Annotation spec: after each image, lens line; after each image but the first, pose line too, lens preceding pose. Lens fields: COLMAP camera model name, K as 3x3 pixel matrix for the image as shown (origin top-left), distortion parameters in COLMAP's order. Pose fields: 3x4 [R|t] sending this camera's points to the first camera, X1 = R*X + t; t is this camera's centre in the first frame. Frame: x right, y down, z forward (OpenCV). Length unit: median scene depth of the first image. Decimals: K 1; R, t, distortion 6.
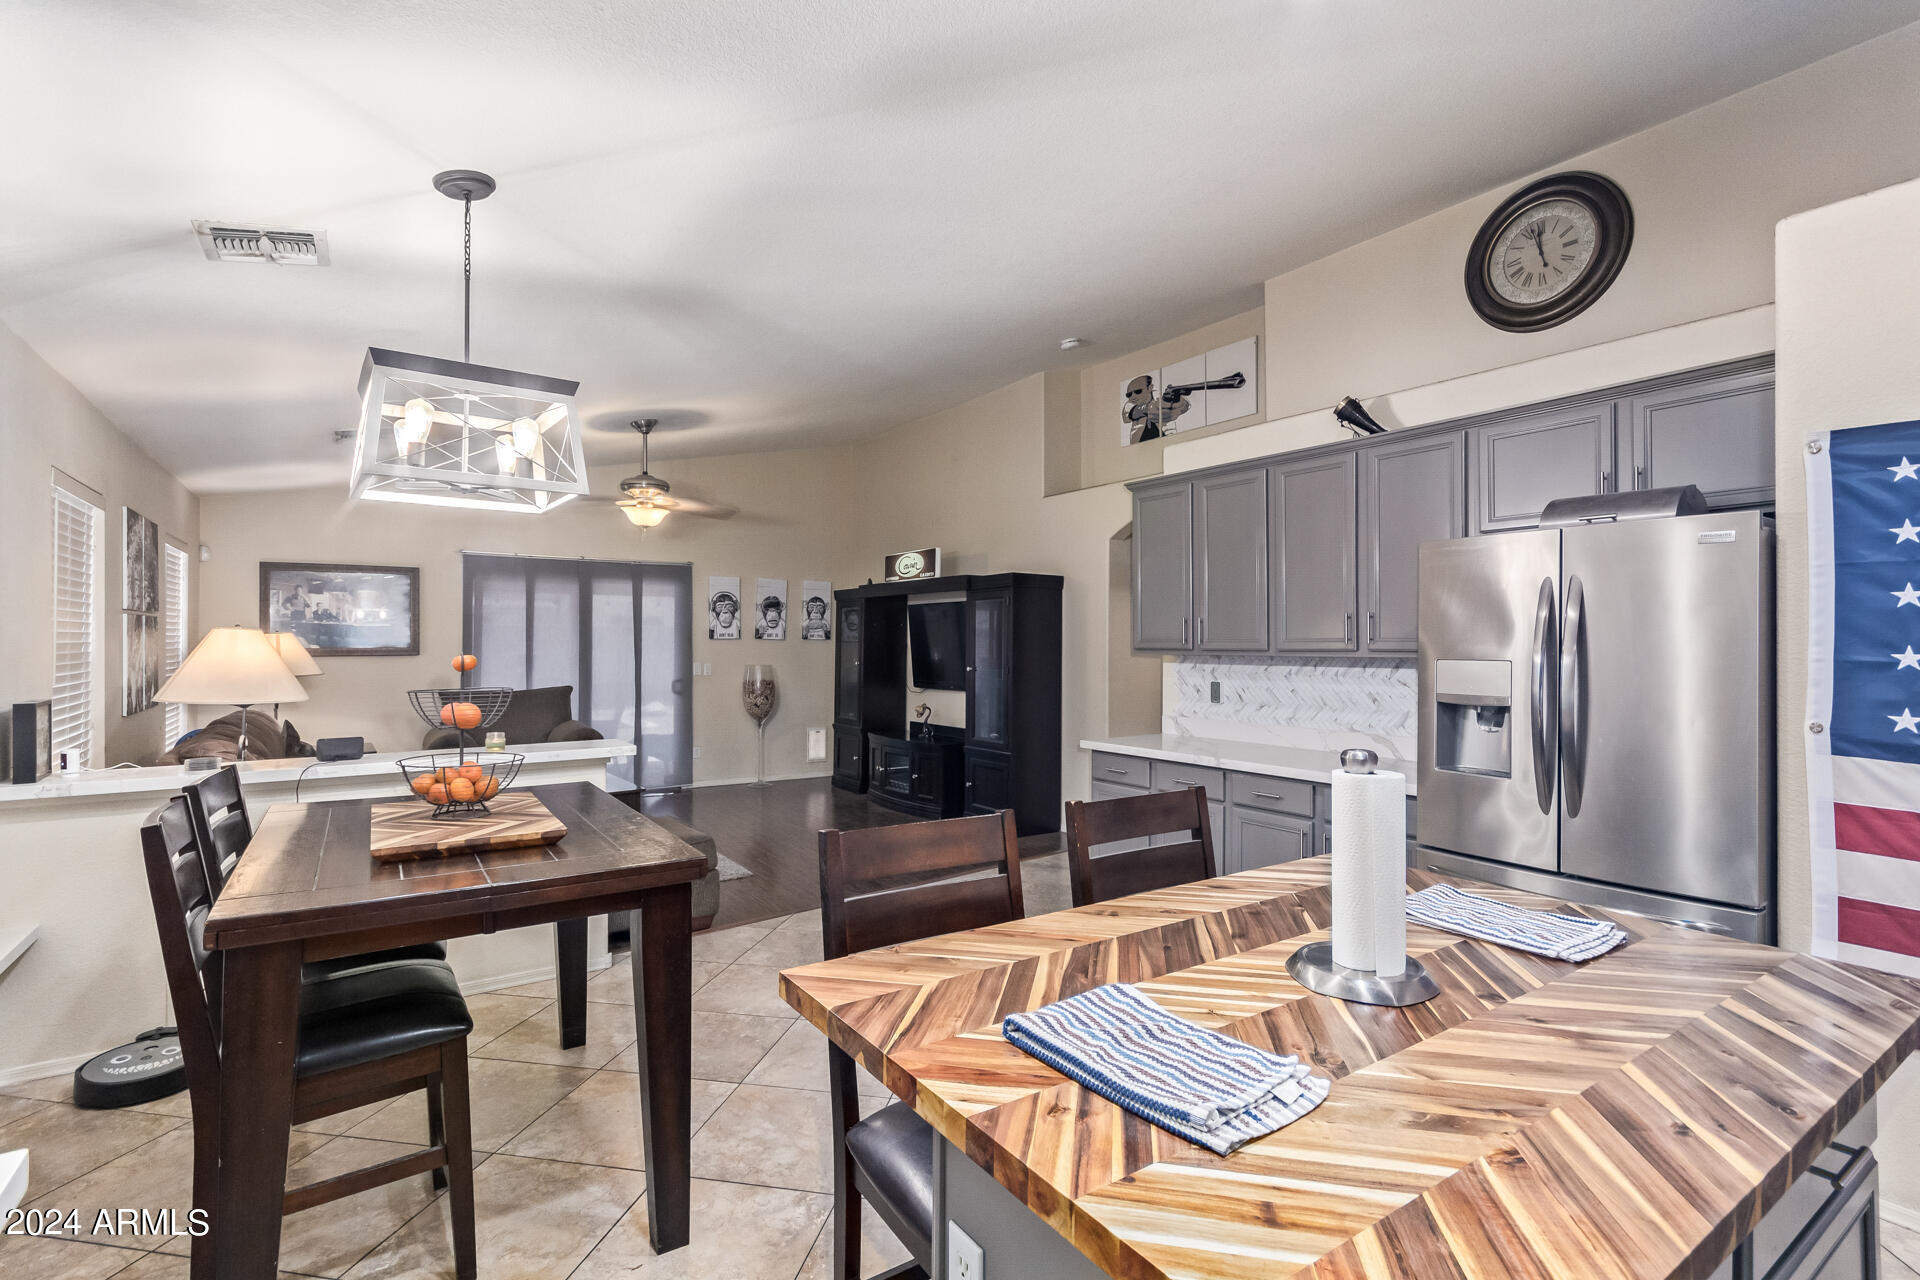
lens RADIAL K [[901.8, 0, 936.0], [0, 901.8, 647.1], [0, 0, 1]] dist [0.000669, 0.000837]
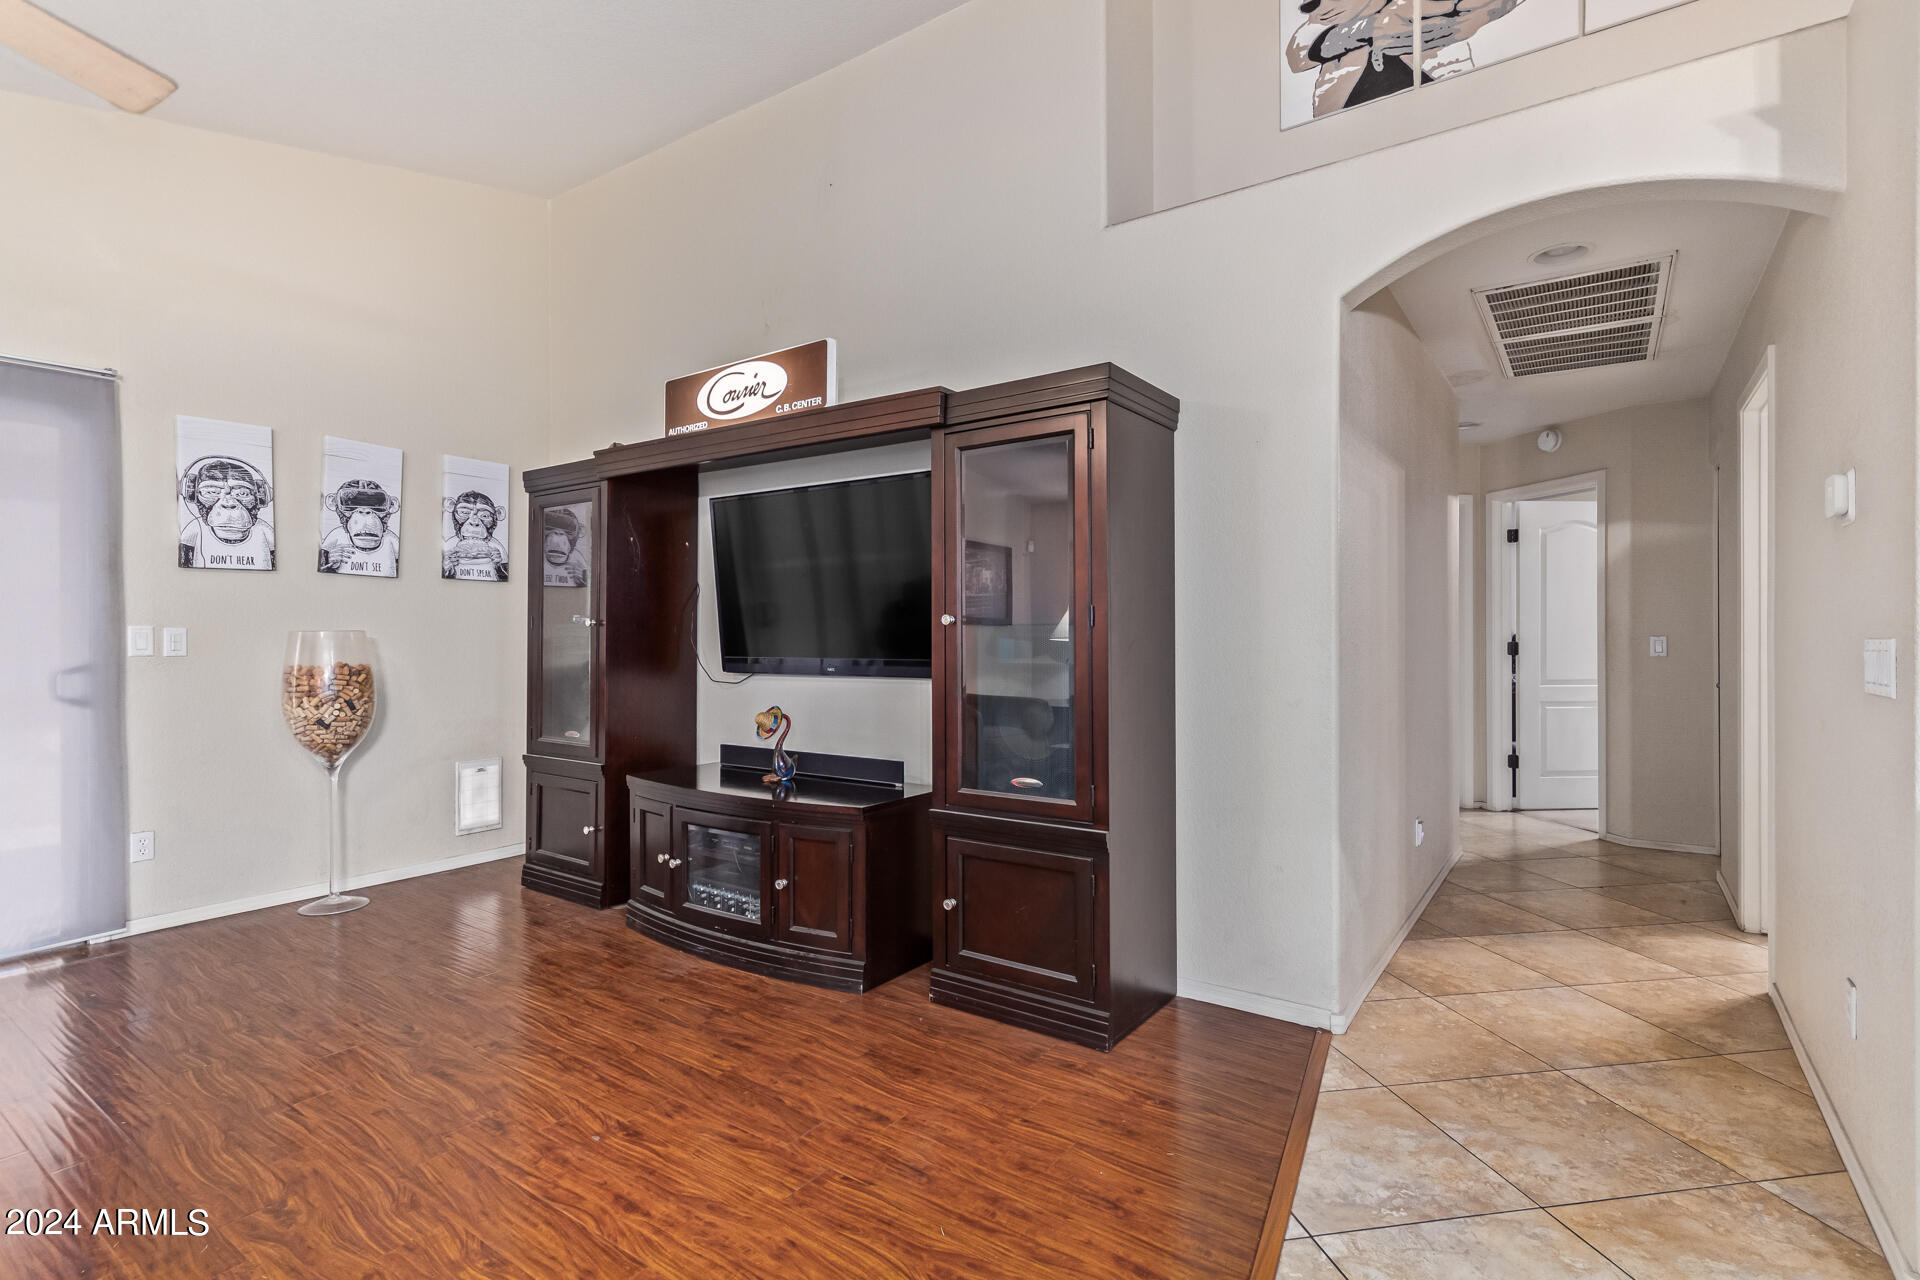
lens RADIAL K [[901.8, 0, 1013.0], [0, 901.8, 639.3], [0, 0, 1]] dist [0.000669, 0.000837]
pose [[0.906599, -0.008664, 0.421905, -0.091859], [0.005988, 0.999953, 0.007668, 0.025741], [-0.421951, -0.004425, 0.906608, 0.531224]]
